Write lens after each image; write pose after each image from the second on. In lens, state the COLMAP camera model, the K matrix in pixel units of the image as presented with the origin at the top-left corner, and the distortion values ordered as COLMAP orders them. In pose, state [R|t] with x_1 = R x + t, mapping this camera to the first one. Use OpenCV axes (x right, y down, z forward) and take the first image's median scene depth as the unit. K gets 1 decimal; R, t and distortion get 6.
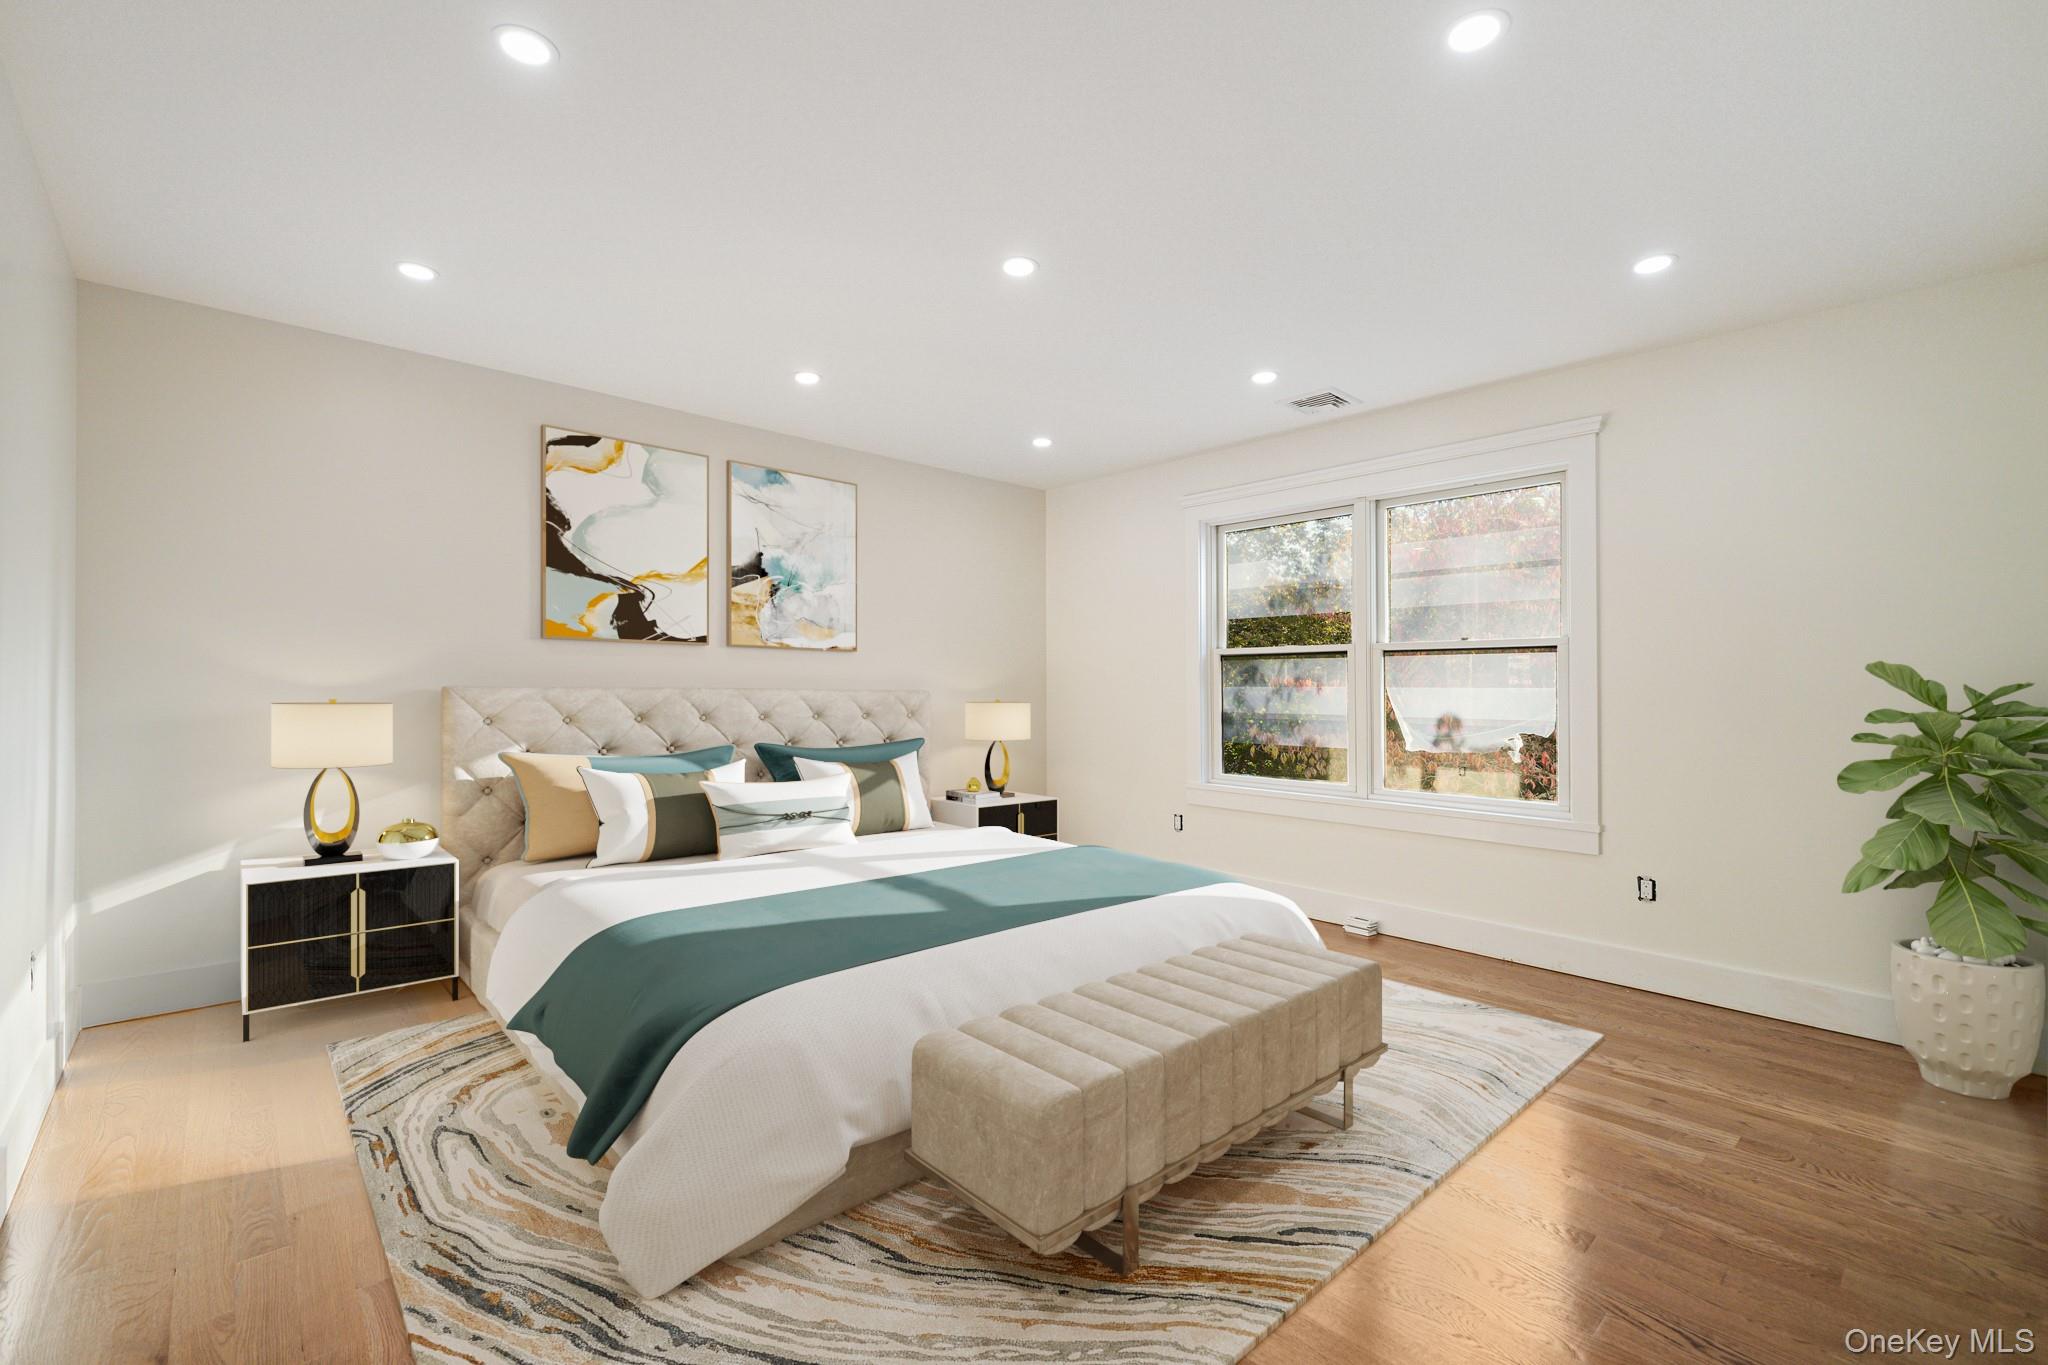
lens RADIAL K [[875.3, 0, 1061.5], [0, 875.3, 691.1], [0, 0, 1]] dist [0.000710, -0.000036]
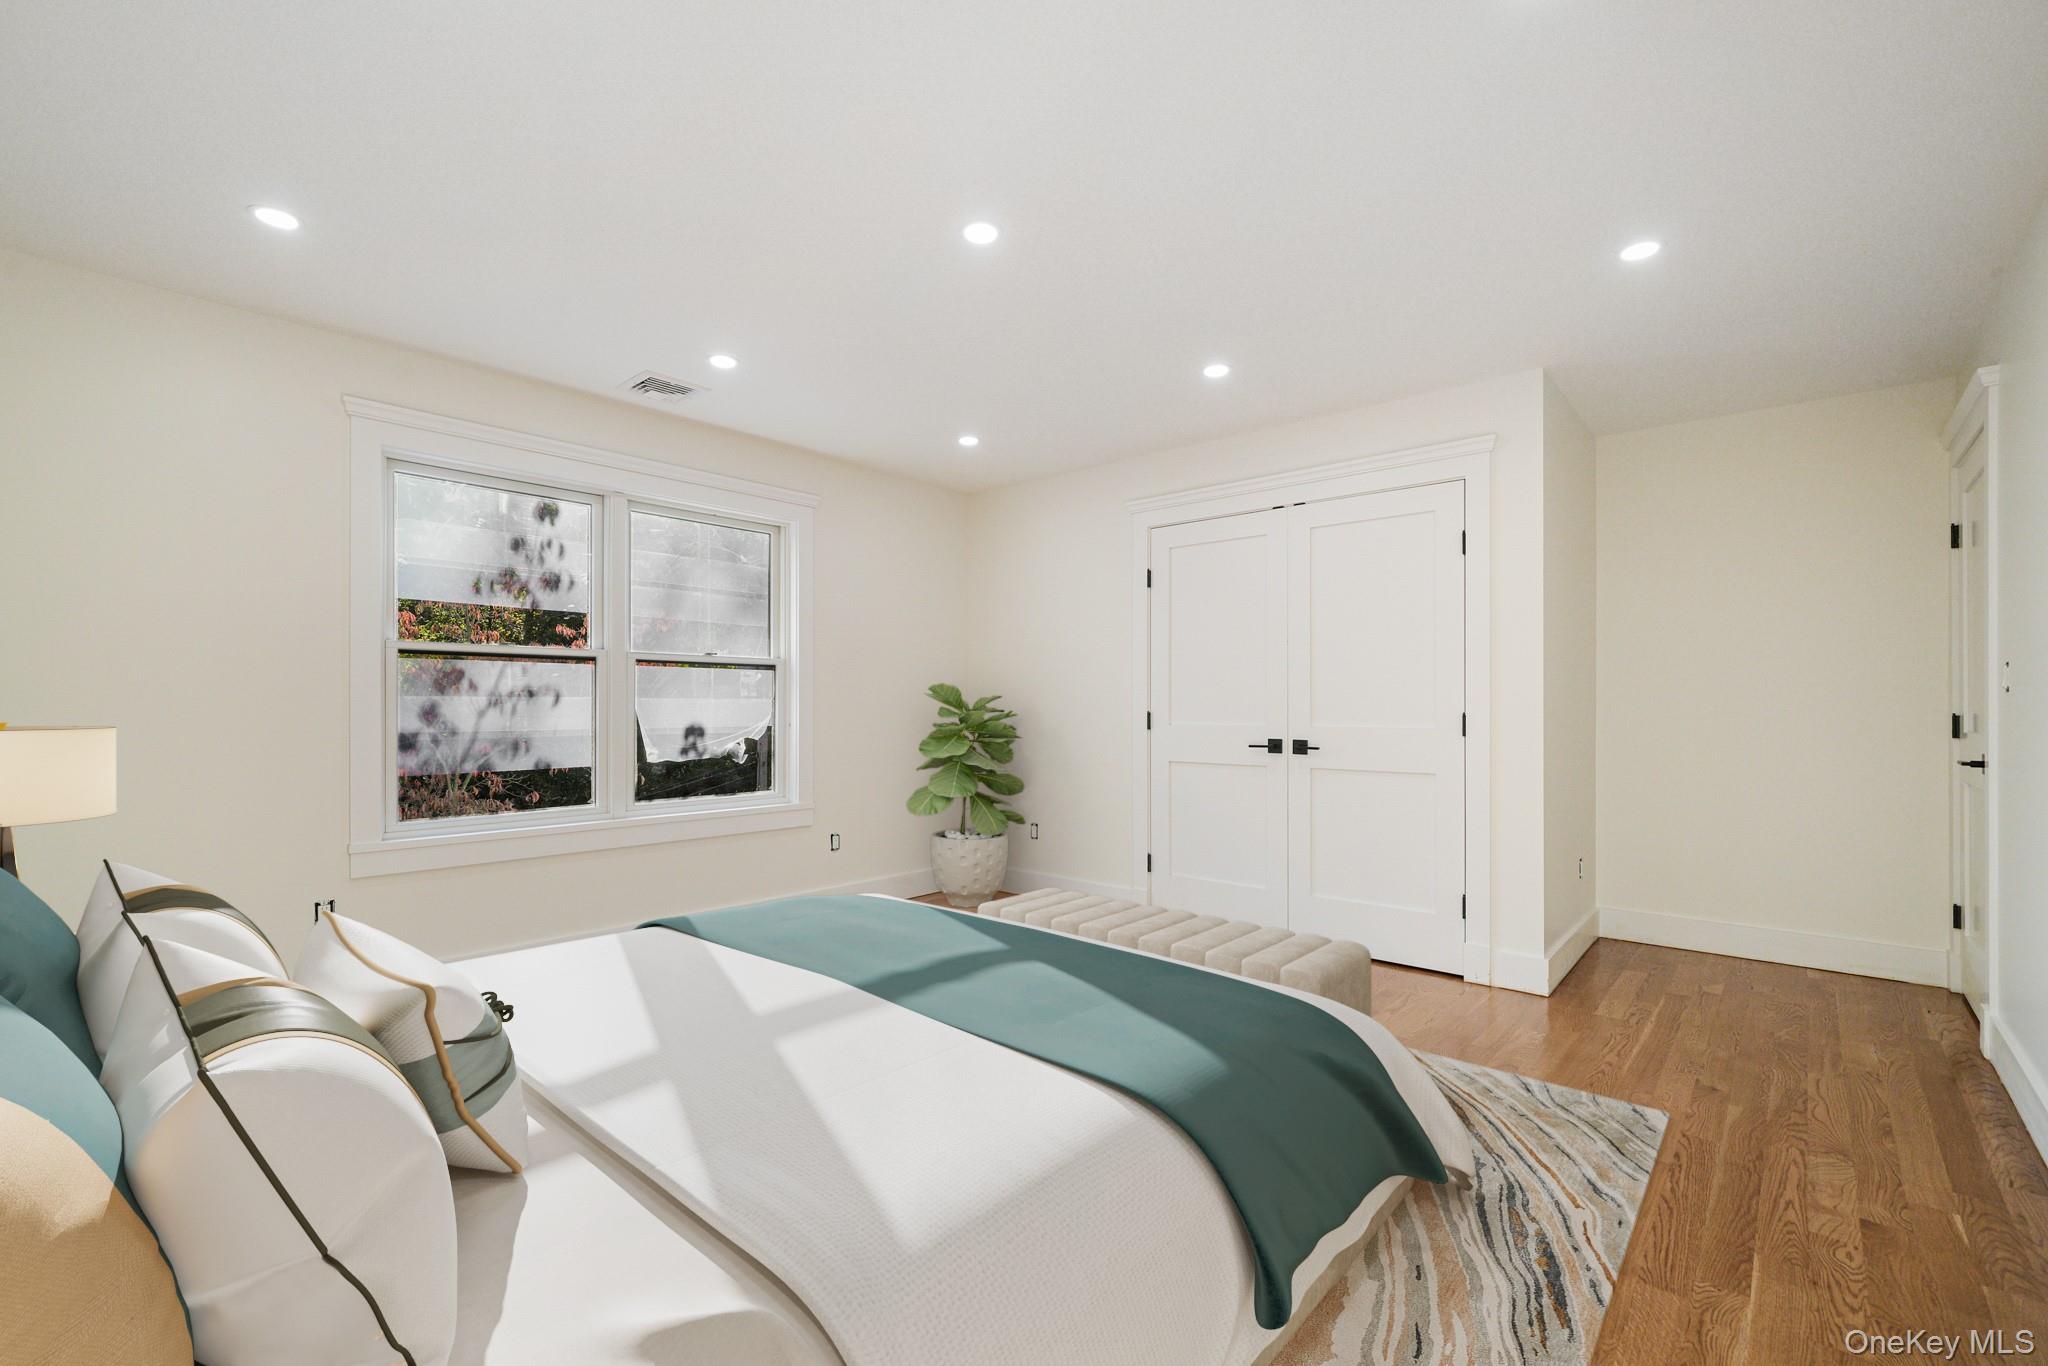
lens RADIAL K [[875.3, 0, 1061.5], [0, 875.3, 691.6], [0, 0, 1]] dist [0.000710, -0.000036]
pose [[-0.104714, 0.000004, 0.994502, -0.708165], [-0.012867, 0.999916, -0.001359, -0.018327], [-0.994419, -0.012939, -0.104705, 0.721759]]
